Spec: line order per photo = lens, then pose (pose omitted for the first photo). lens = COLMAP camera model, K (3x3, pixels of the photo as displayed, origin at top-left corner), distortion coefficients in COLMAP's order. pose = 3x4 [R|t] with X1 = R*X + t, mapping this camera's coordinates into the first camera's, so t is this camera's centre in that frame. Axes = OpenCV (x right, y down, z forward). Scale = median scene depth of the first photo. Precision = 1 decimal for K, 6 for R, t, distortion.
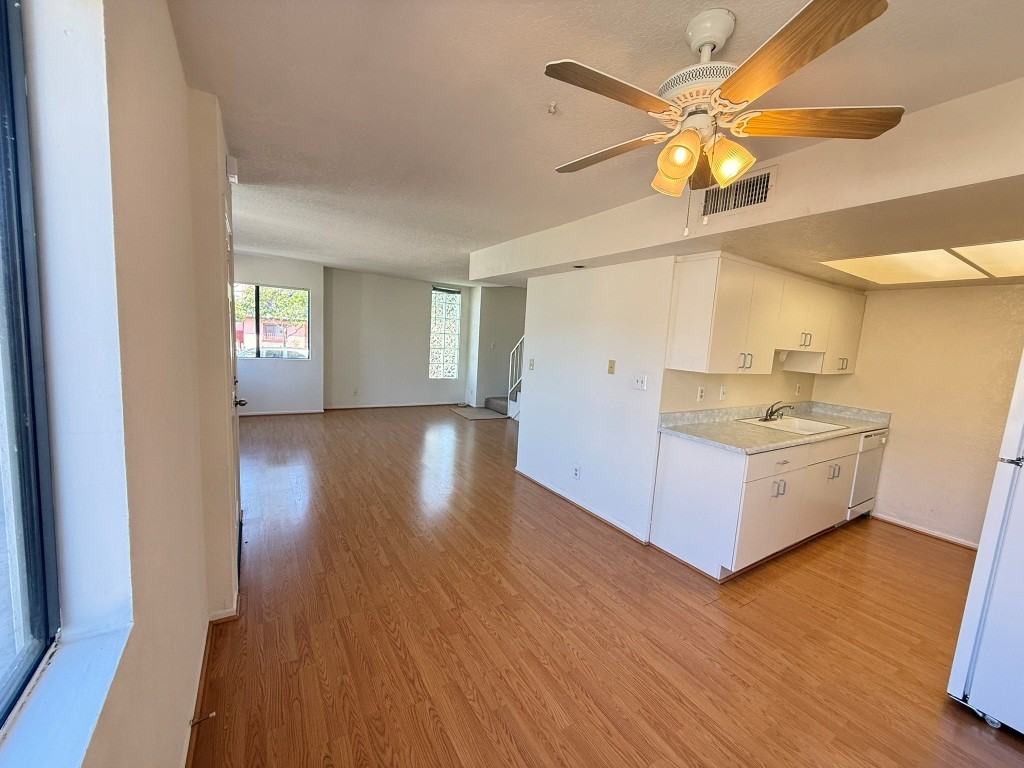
lens RADIAL K [[408.7, 0, 507.5], [0, 408.7, 385.4], [0, 0, 1]] dist [0.000310, 0.000287]
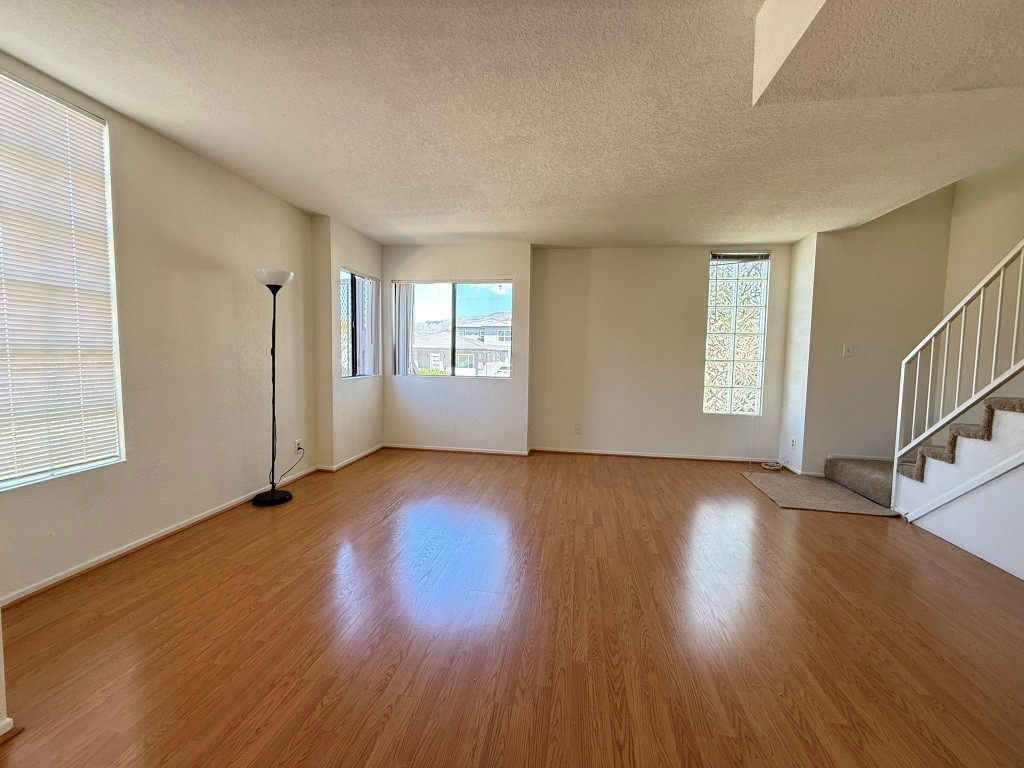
lens RADIAL K [[408.7, 0, 508.8], [0, 408.7, 384.3], [0, 0, 1]] dist [0.000310, 0.000287]
pose [[0.749493, -0.000170, -0.662012, -0.036661], [-0.051389, 0.996968, -0.058436, -0.023263], [0.660014, 0.077817, 0.747212, 0.932165]]
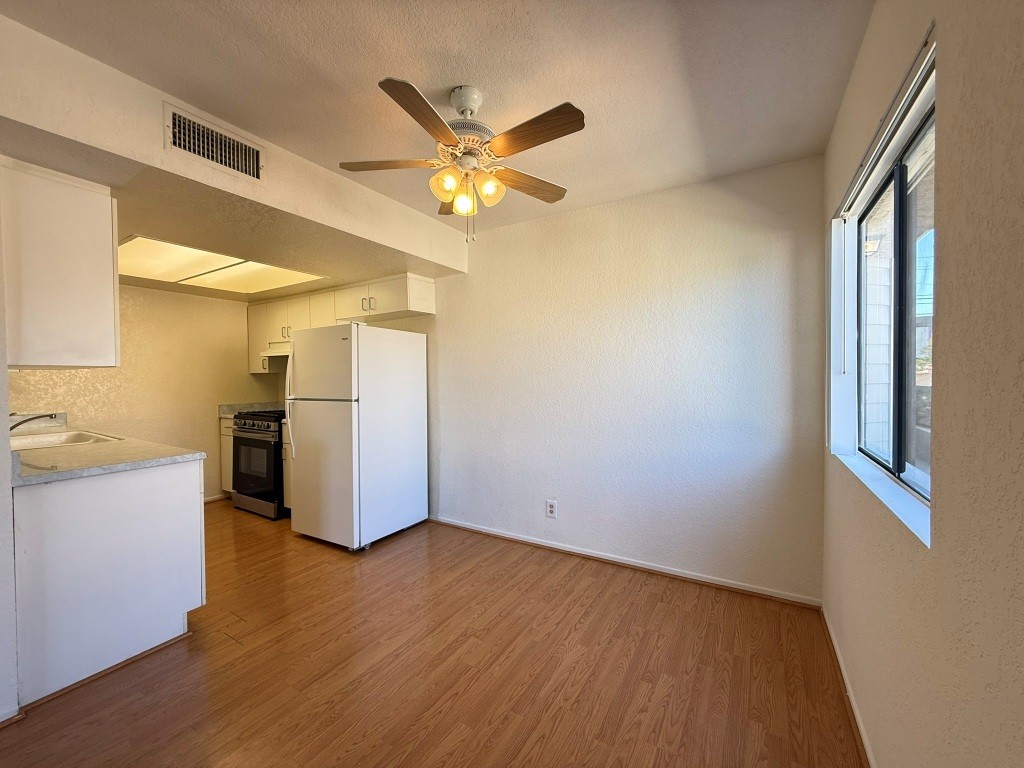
lens RADIAL K [[408.7, 0, 508.4], [0, 408.7, 382.2], [0, 0, 1]] dist [0.000310, 0.000287]
pose [[-0.446999, -0.064809, 0.892184, -0.318796], [0.086686, 0.989540, 0.115312, -0.019897], [-0.890324, 0.128884, -0.436705, 0.572434]]
